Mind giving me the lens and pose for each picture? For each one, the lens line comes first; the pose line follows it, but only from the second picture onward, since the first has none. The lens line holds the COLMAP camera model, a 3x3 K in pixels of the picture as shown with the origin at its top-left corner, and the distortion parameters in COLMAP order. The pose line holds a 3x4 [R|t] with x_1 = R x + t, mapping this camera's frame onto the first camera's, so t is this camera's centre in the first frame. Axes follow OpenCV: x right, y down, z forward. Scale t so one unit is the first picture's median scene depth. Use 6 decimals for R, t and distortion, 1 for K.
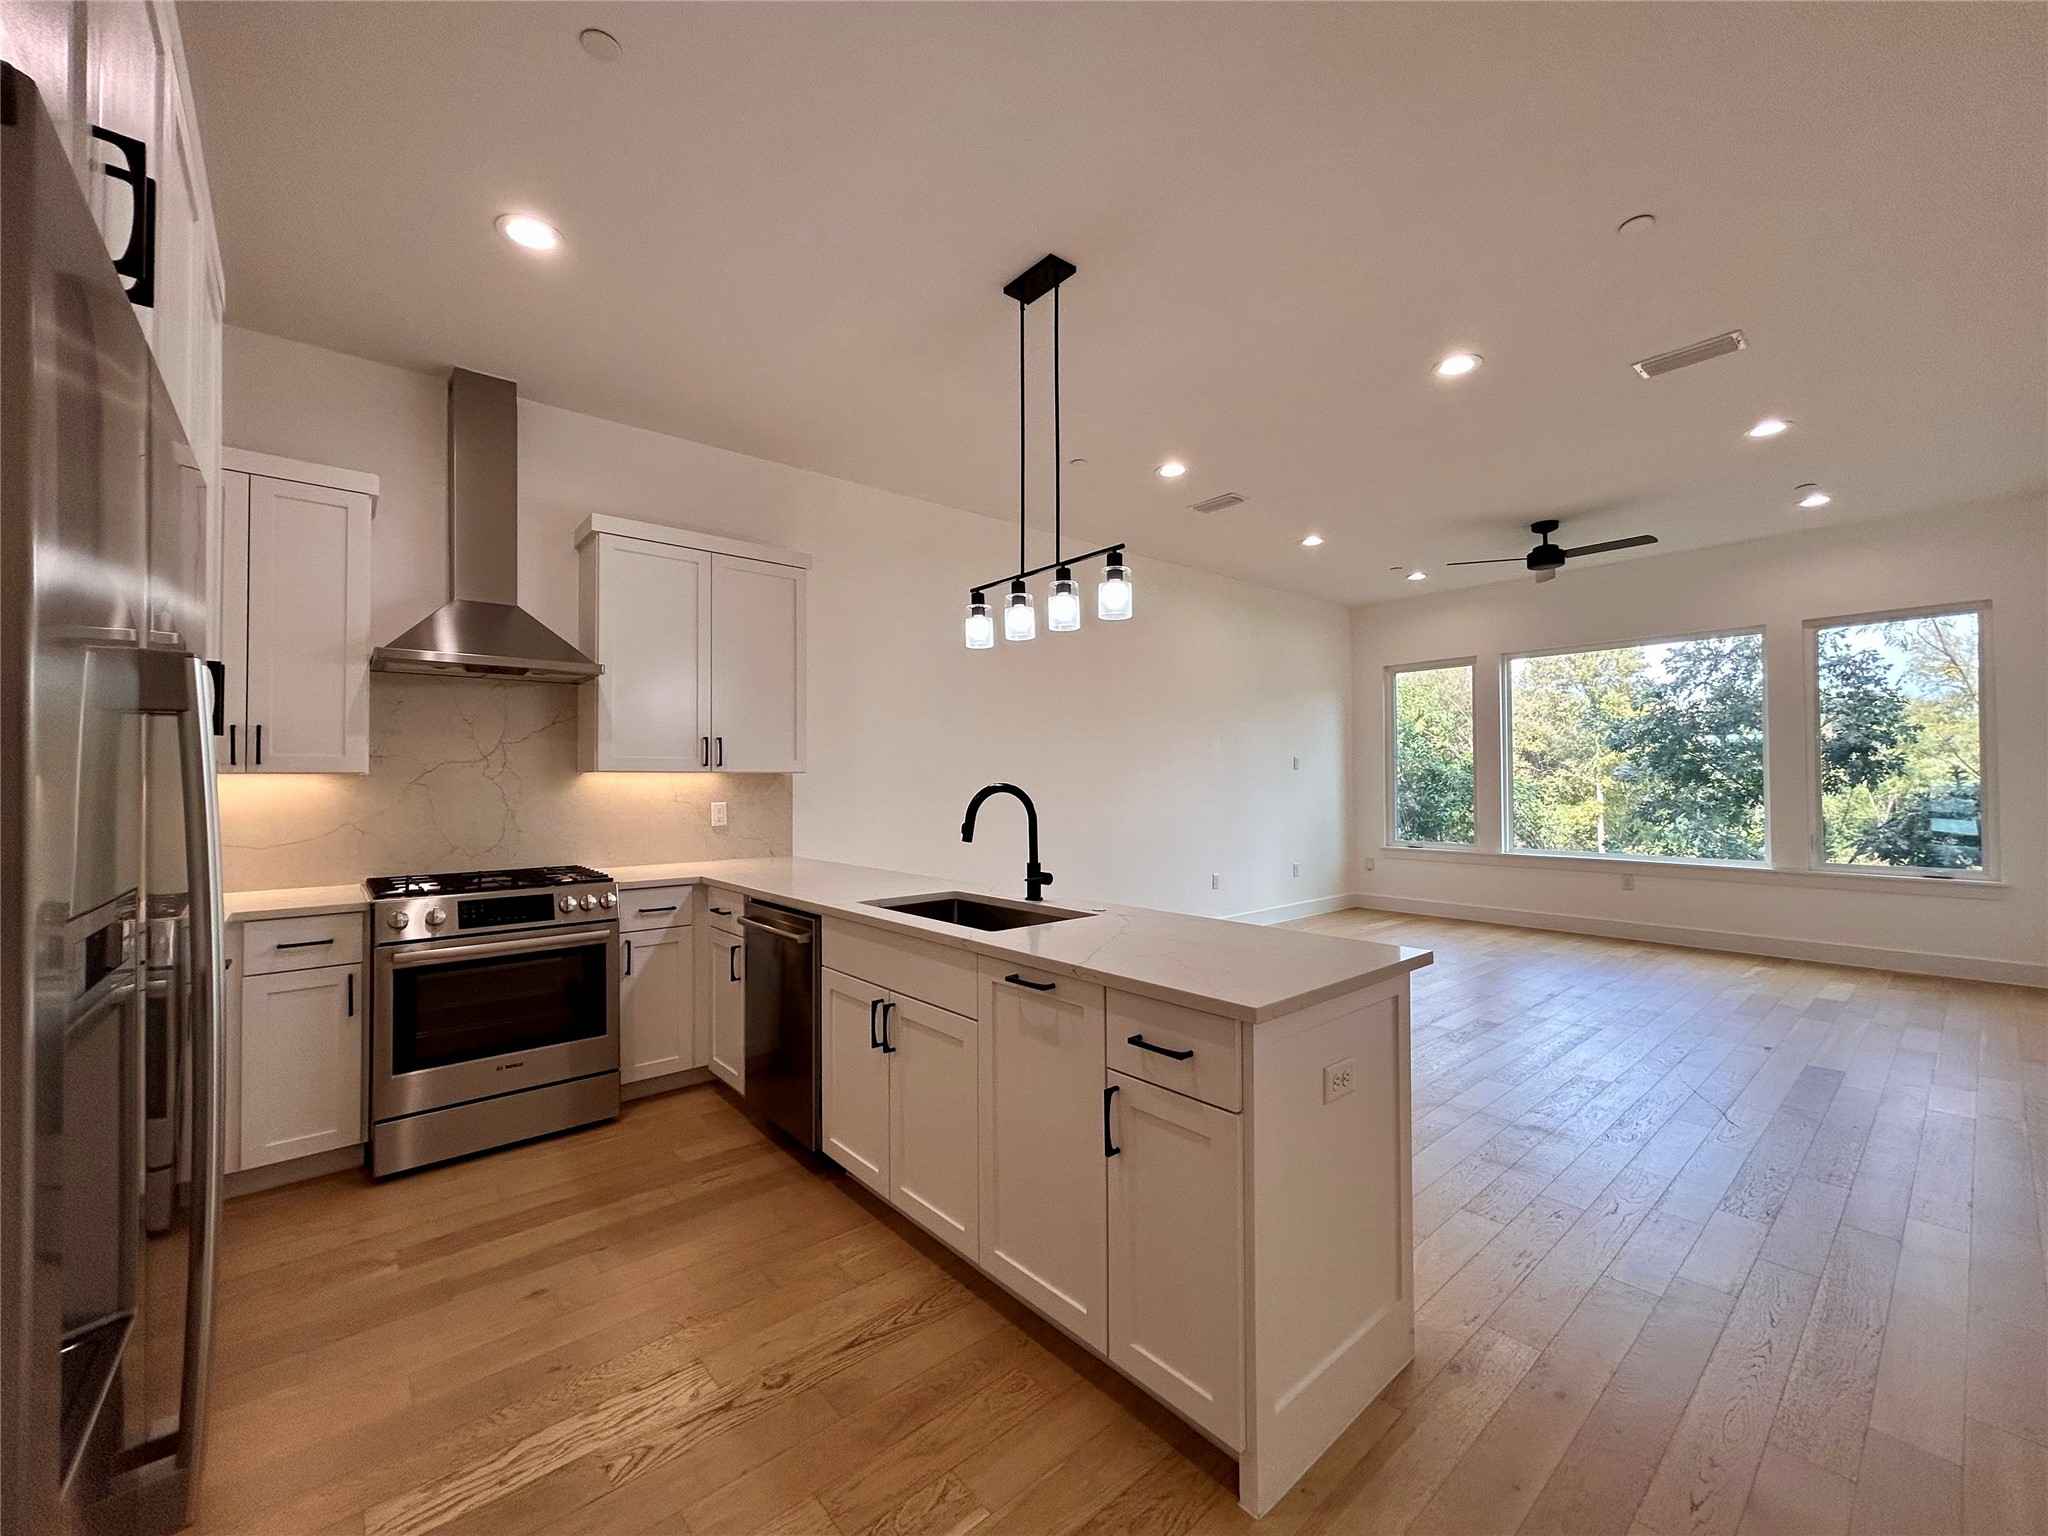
lens RADIAL K [[824.1, 0, 1021.3], [0, 824.1, 768.8], [0, 0, 1]] dist [0.001342, 0.001836]
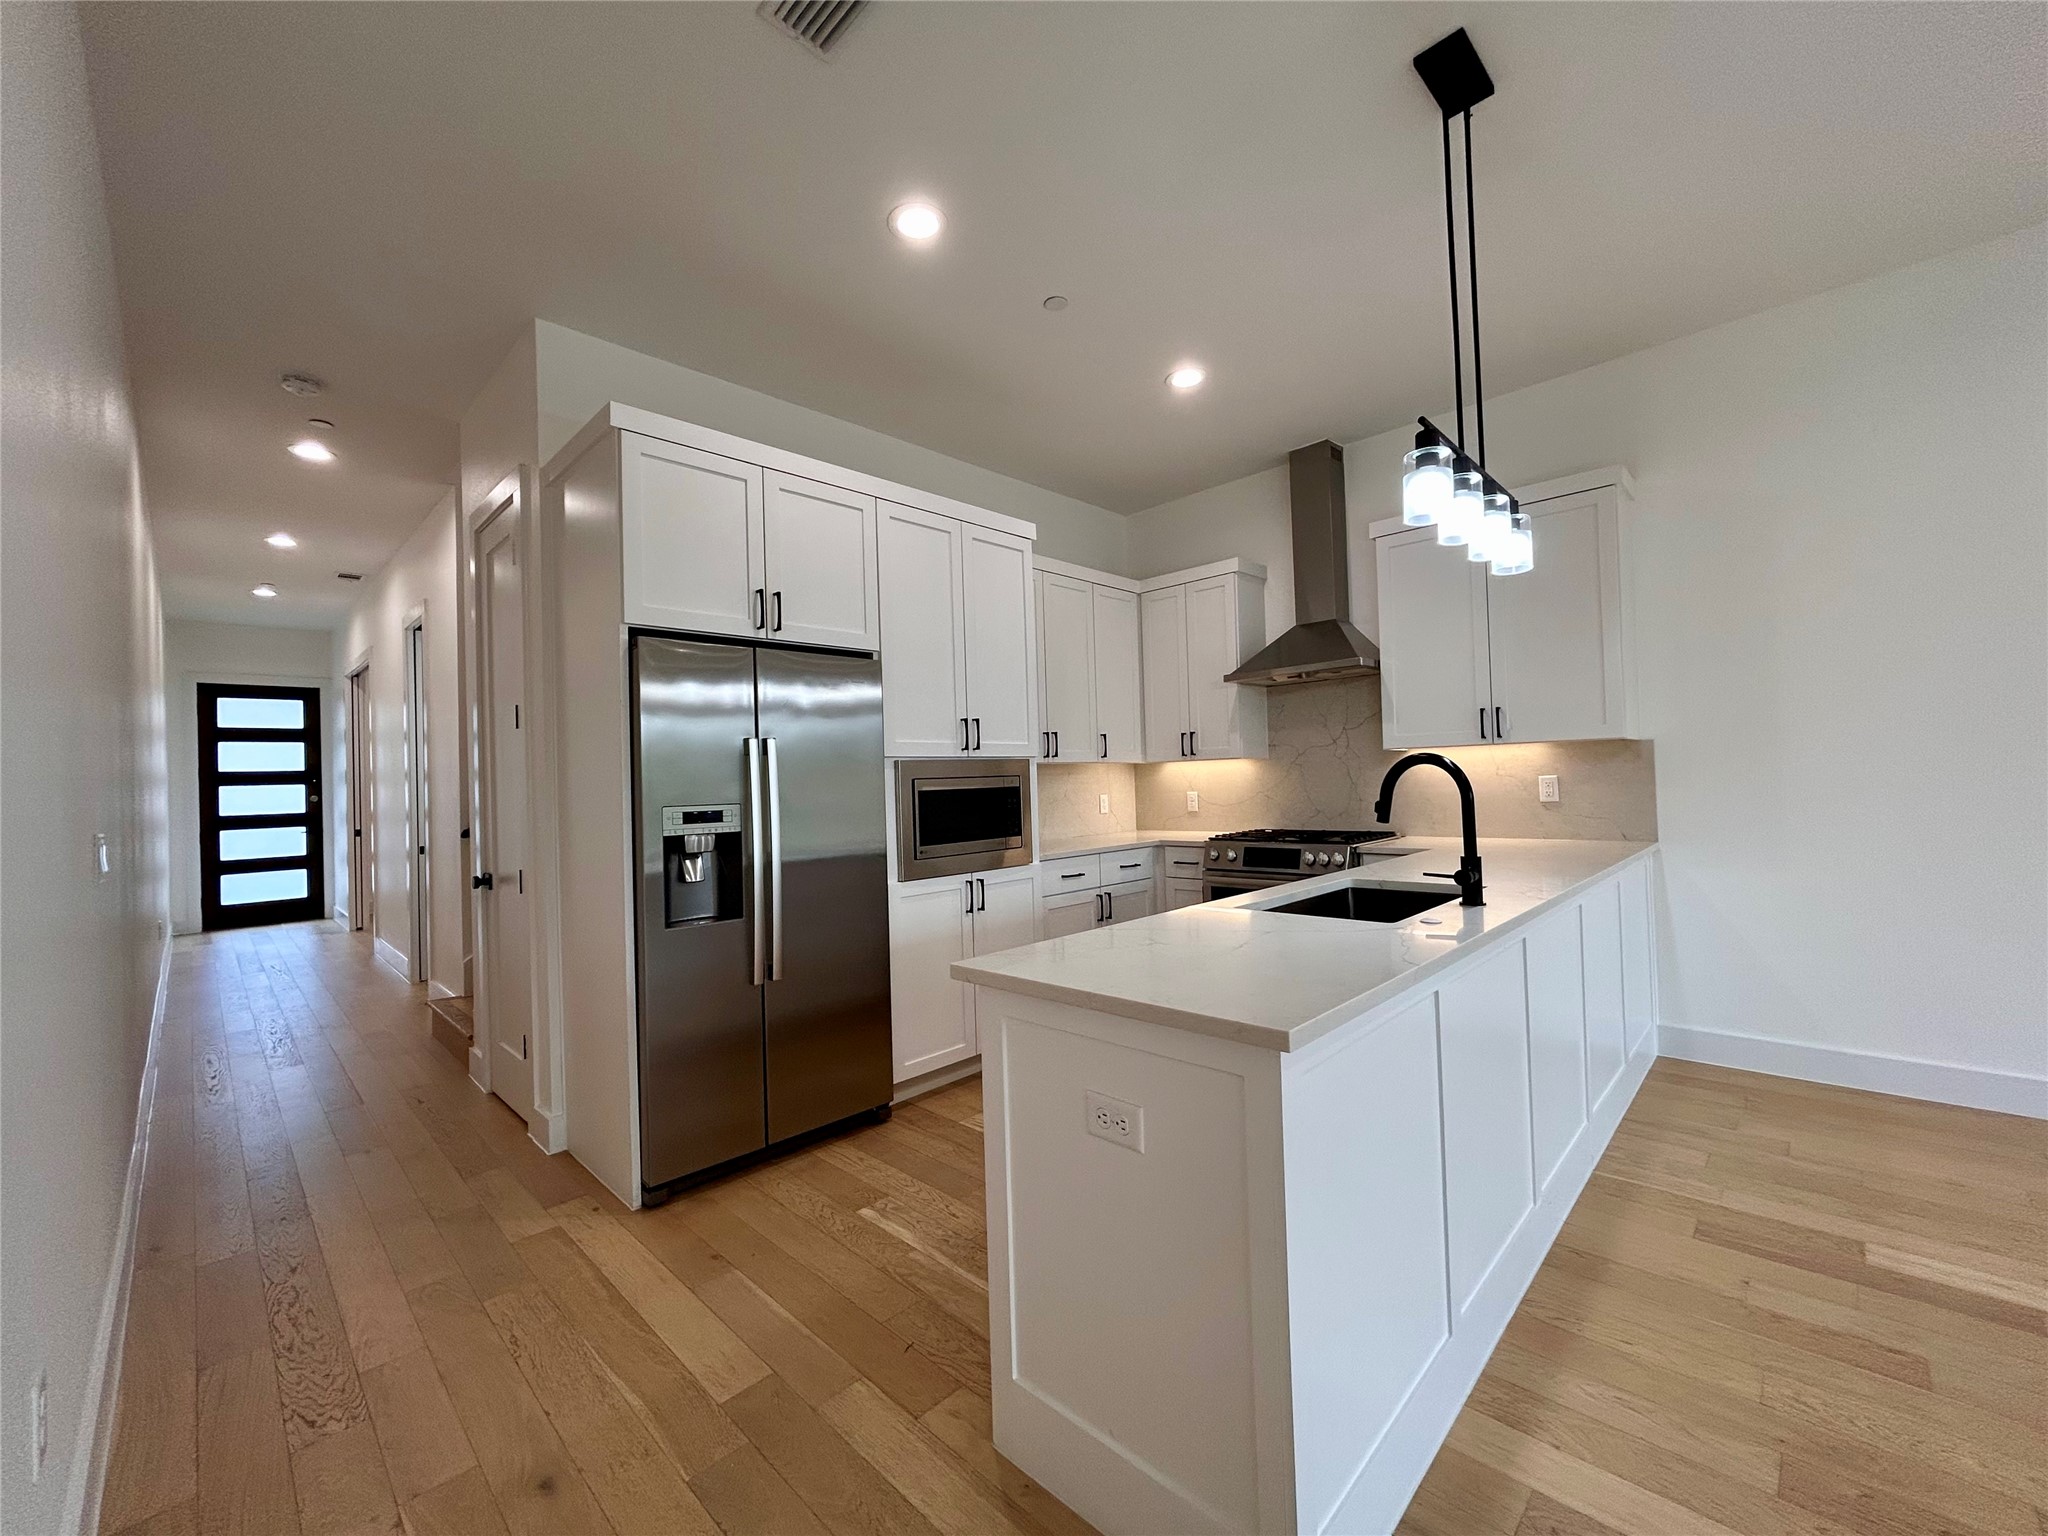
lens RADIAL K [[824.1, 0, 1029.0], [0, 824.1, 769.2], [0, 0, 1]] dist [0.001342, 0.001836]
pose [[0.089176, -0.010893, -0.995956, 0.577646], [0.046129, 0.998912, -0.006795, 0.016130], [0.994947, -0.045336, 0.089582, 0.418158]]
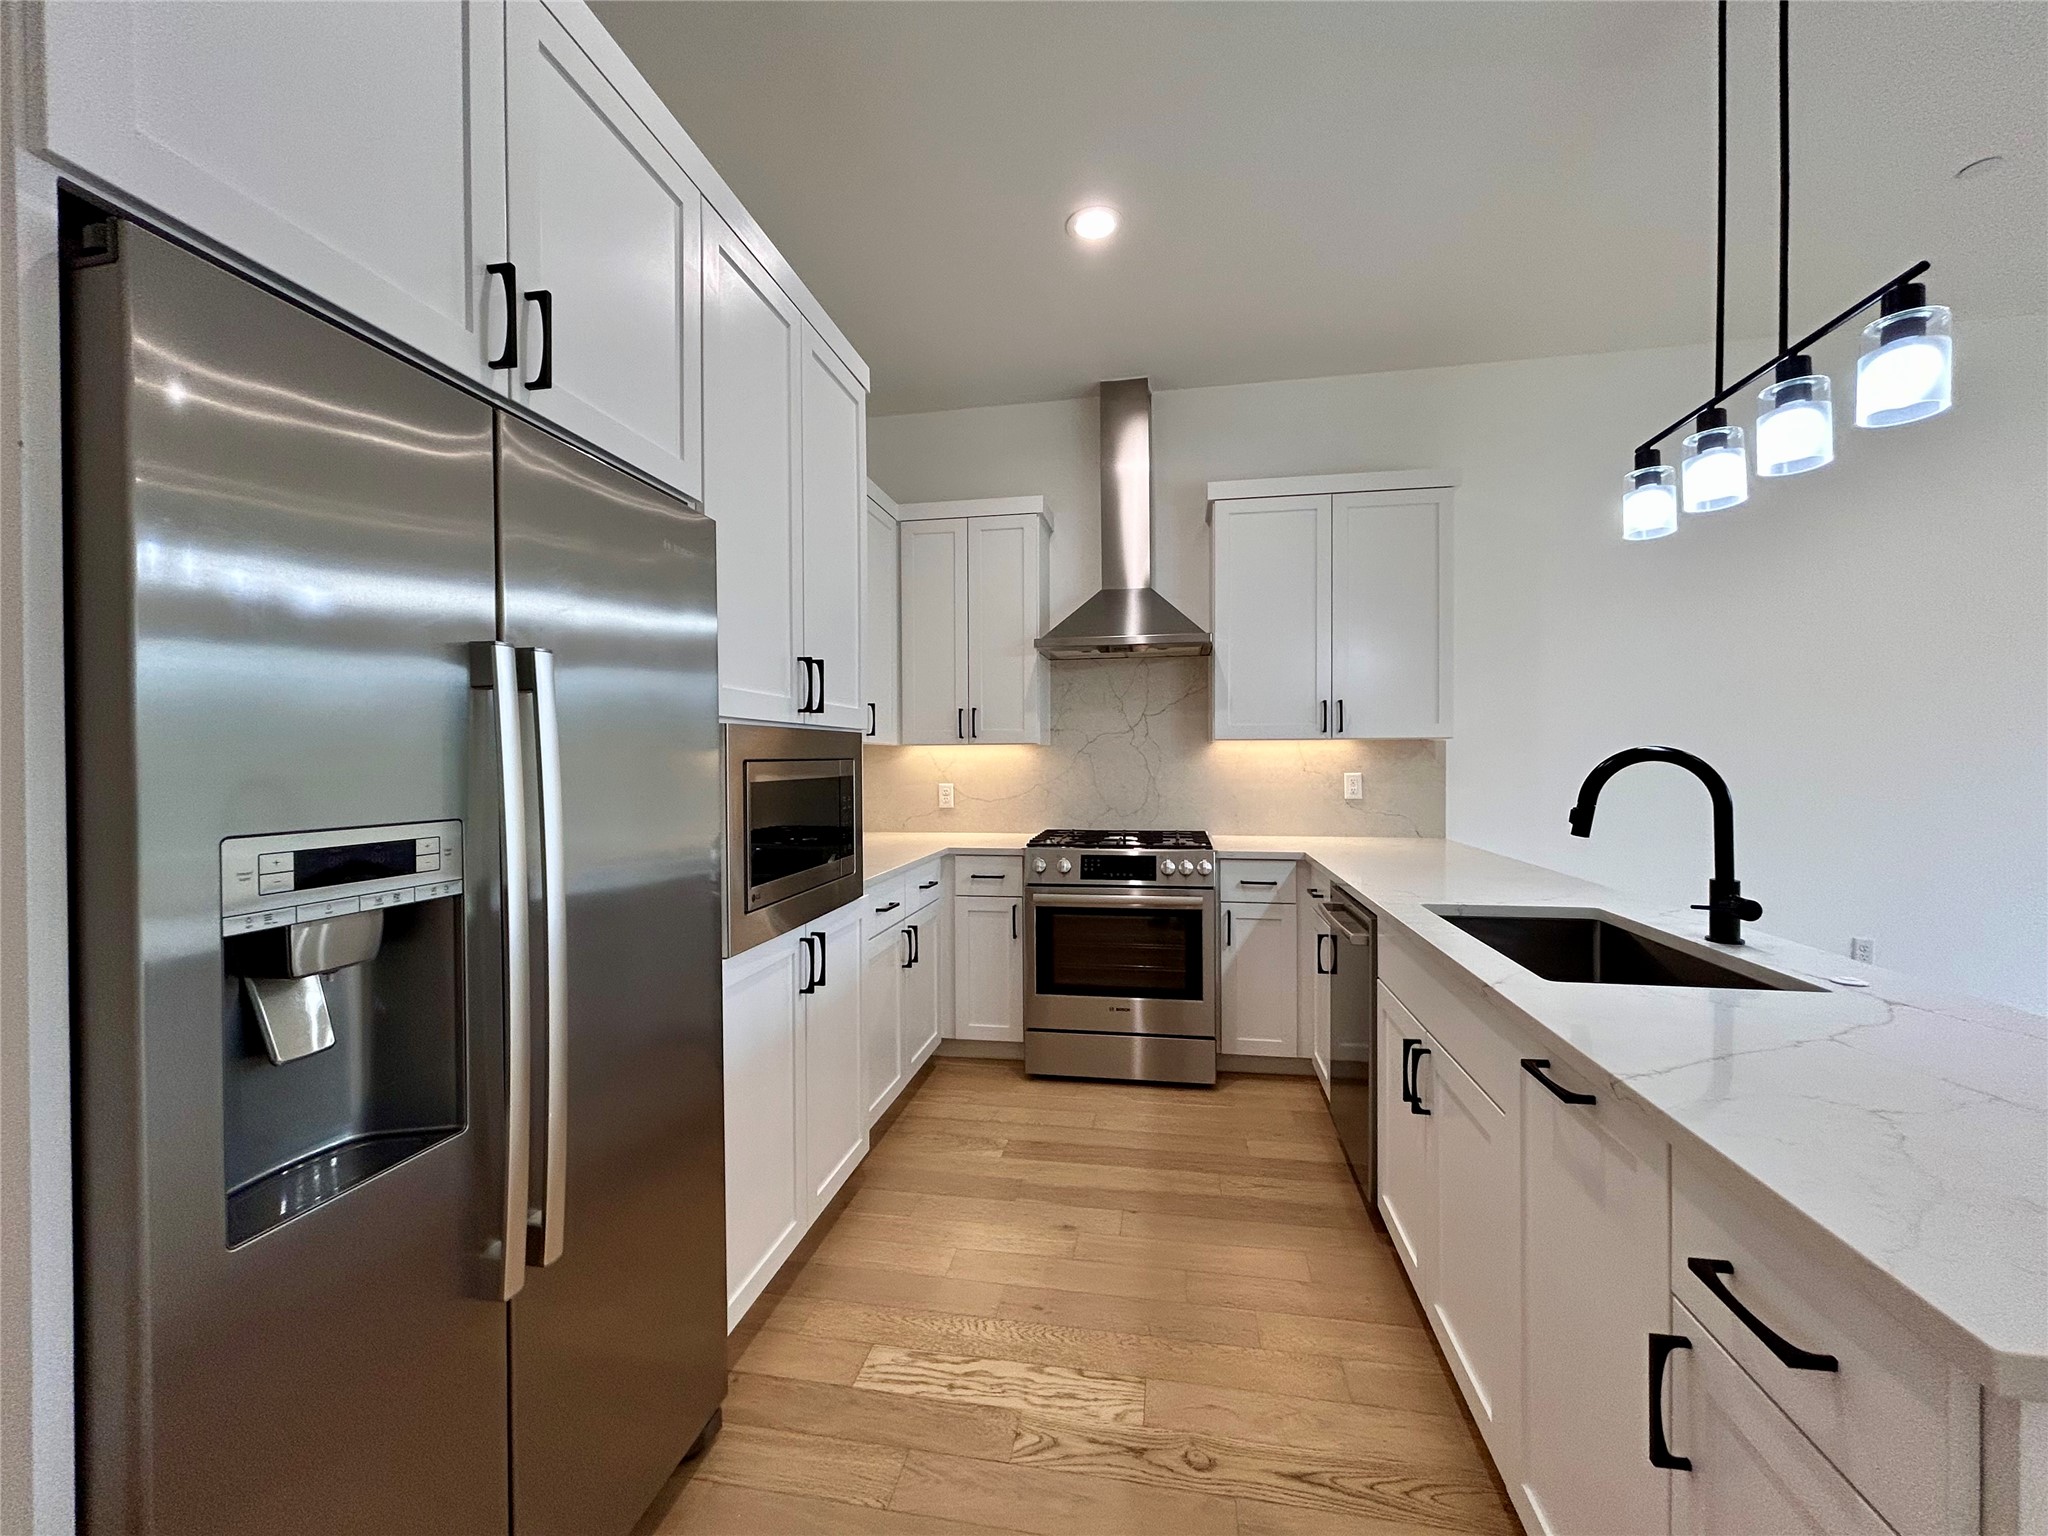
lens RADIAL K [[824.1, 0, 1027.5], [0, 824.1, 768.1], [0, 0, 1]] dist [0.001342, 0.001836]
pose [[0.634922, 0.011483, -0.772491, 0.121343], [0.013956, 0.999556, 0.026329, 0.008365], [0.772450, -0.027498, 0.634480, 0.185181]]
